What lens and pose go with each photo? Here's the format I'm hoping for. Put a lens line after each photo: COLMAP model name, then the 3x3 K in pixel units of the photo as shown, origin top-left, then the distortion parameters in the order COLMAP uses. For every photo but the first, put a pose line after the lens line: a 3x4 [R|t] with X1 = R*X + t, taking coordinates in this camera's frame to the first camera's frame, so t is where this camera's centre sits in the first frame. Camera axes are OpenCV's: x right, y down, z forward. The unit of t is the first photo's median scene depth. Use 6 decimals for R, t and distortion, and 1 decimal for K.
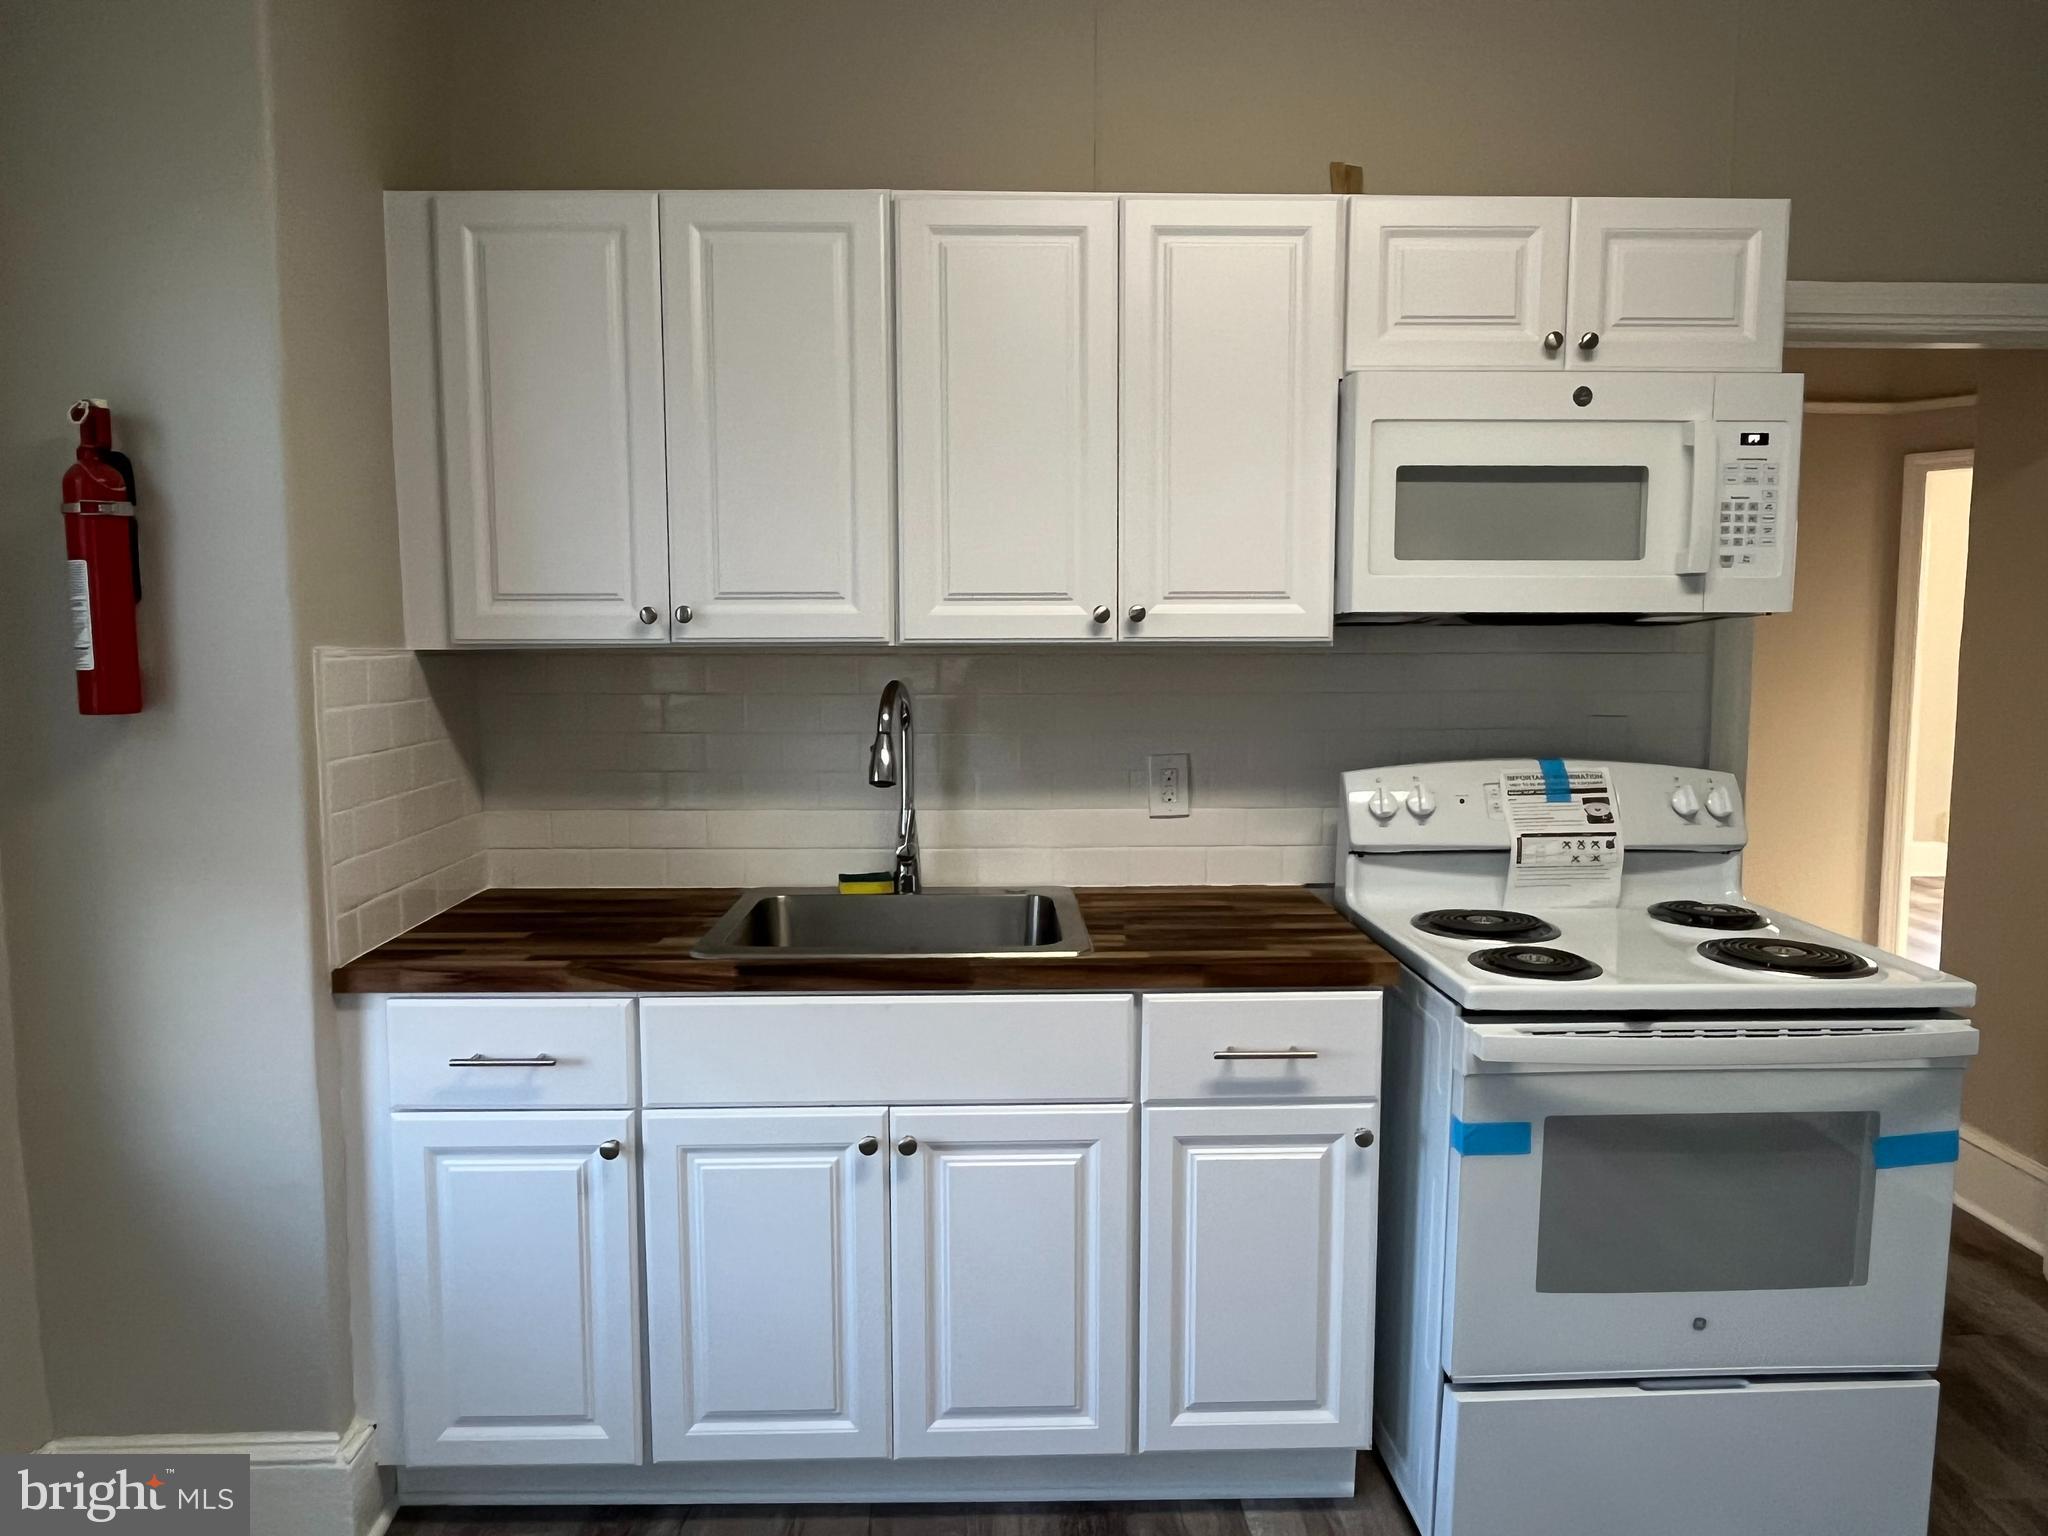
lens RADIAL K [[1302.3, 0, 1017.1], [0, 1302.3, 761.4], [0, 0, 1]] dist [-0.007172, 0.003294]
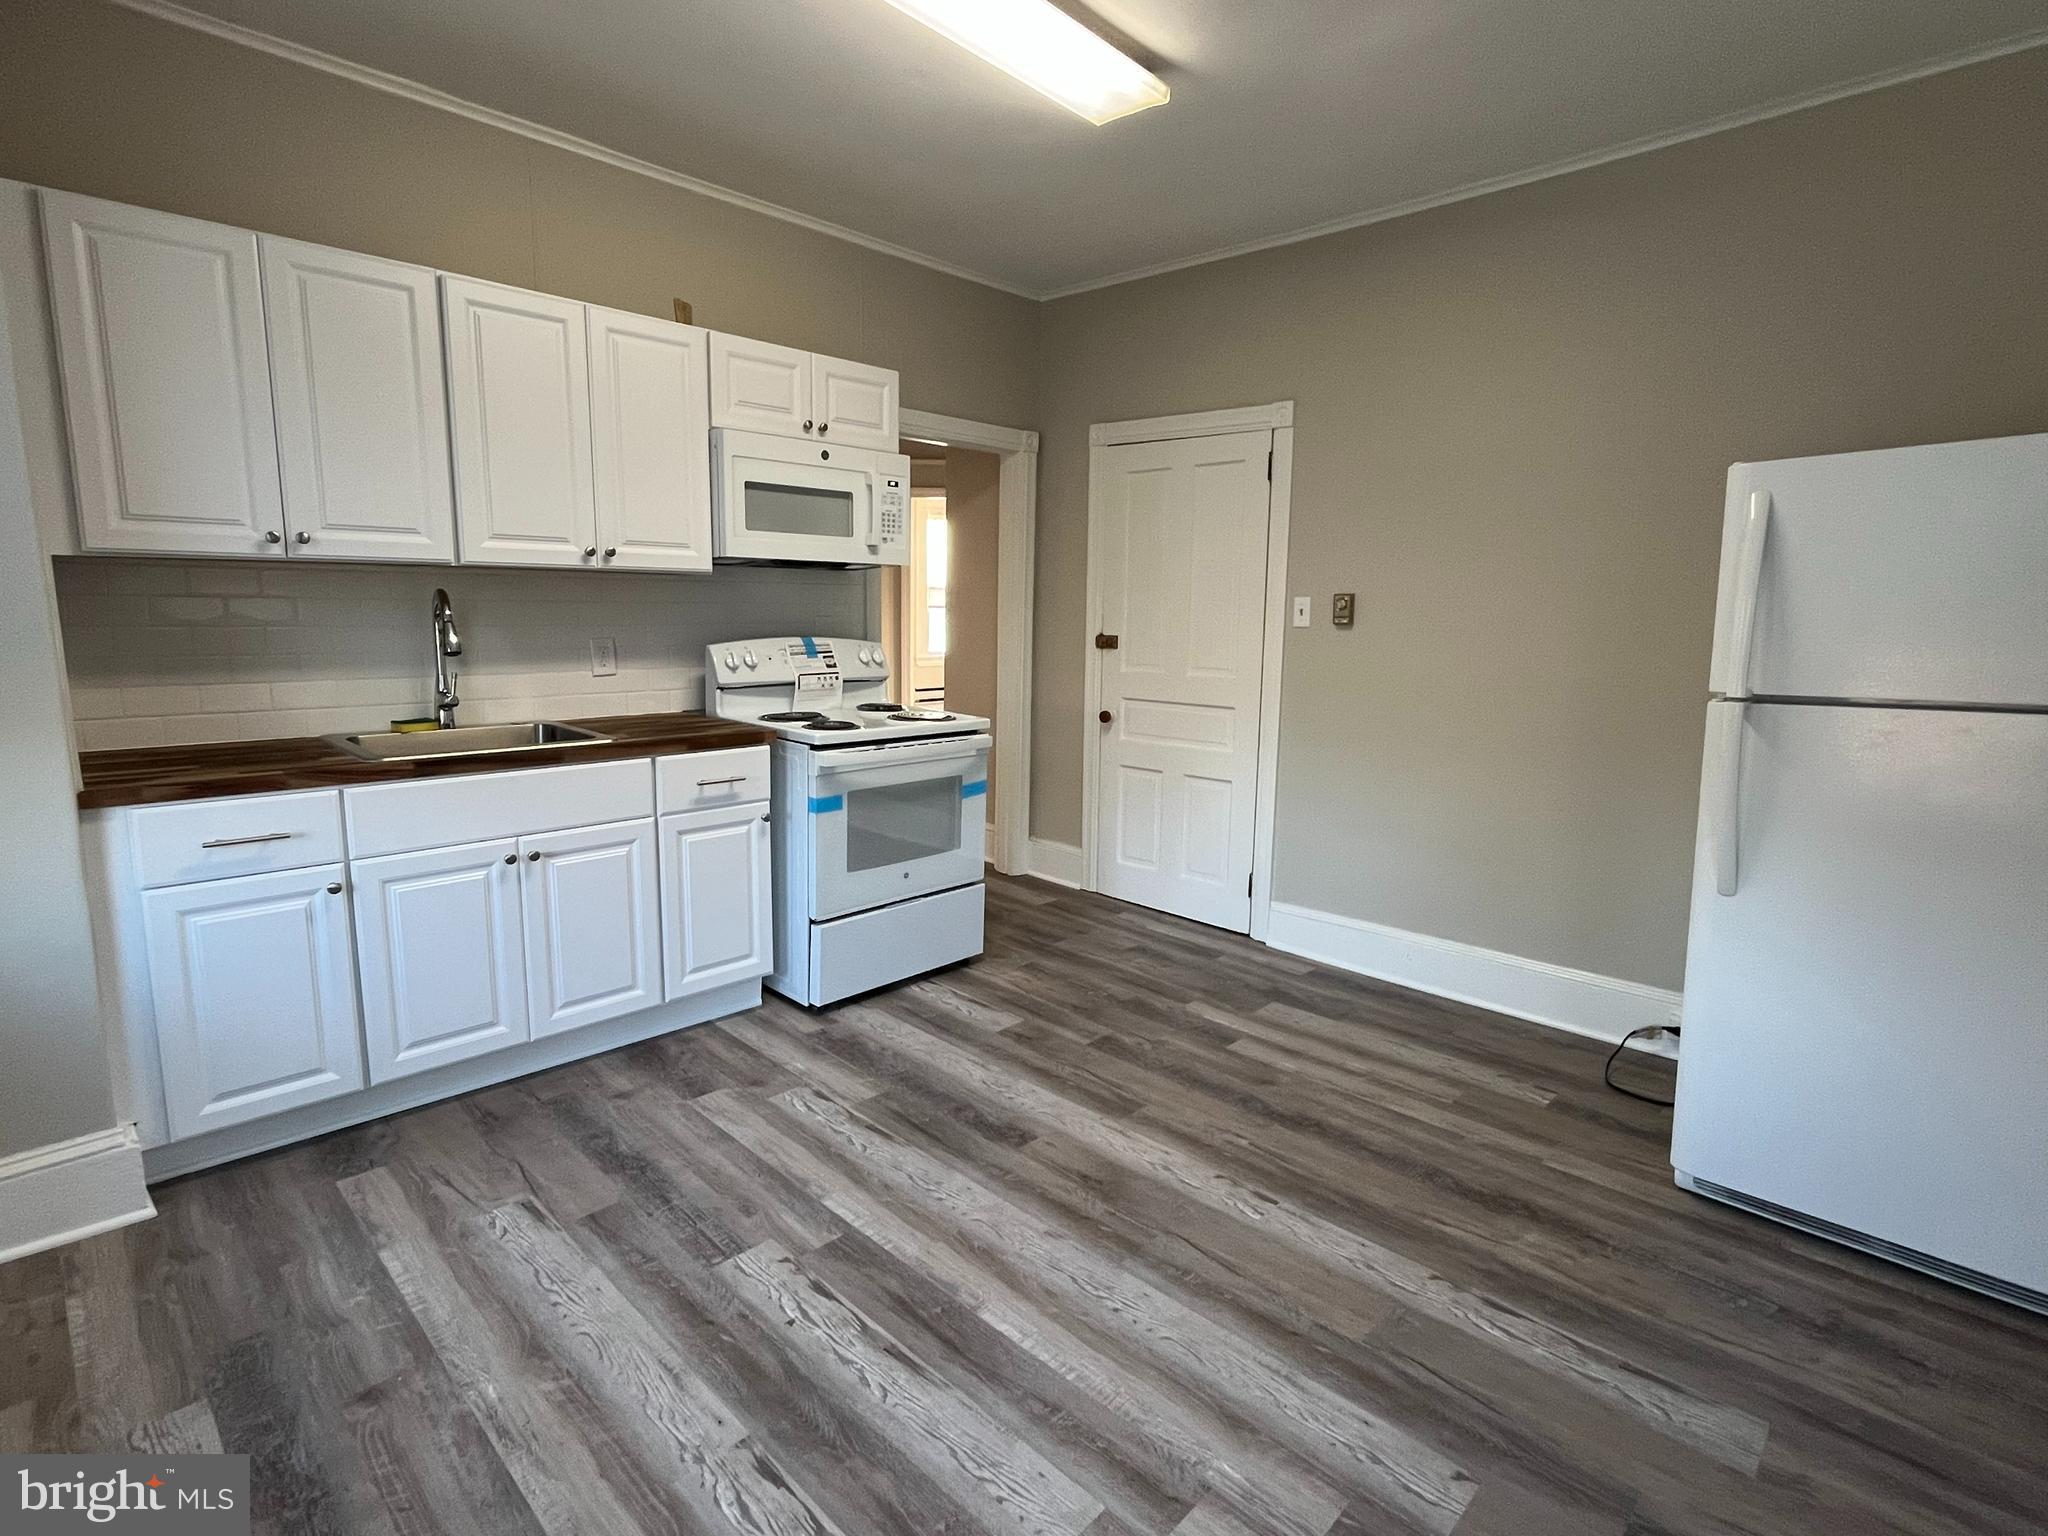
lens RADIAL K [[1012.4, 0, 1025.8], [0, 1012.4, 764.1], [0, 0, 1]] dist [-0.010015, 0.001938]
pose [[0.716379, -0.096399, 0.691020, -0.487283], [0.043823, 0.994671, 0.093328, 0.069882], [-0.696334, -0.036575, 0.716785, -0.383672]]
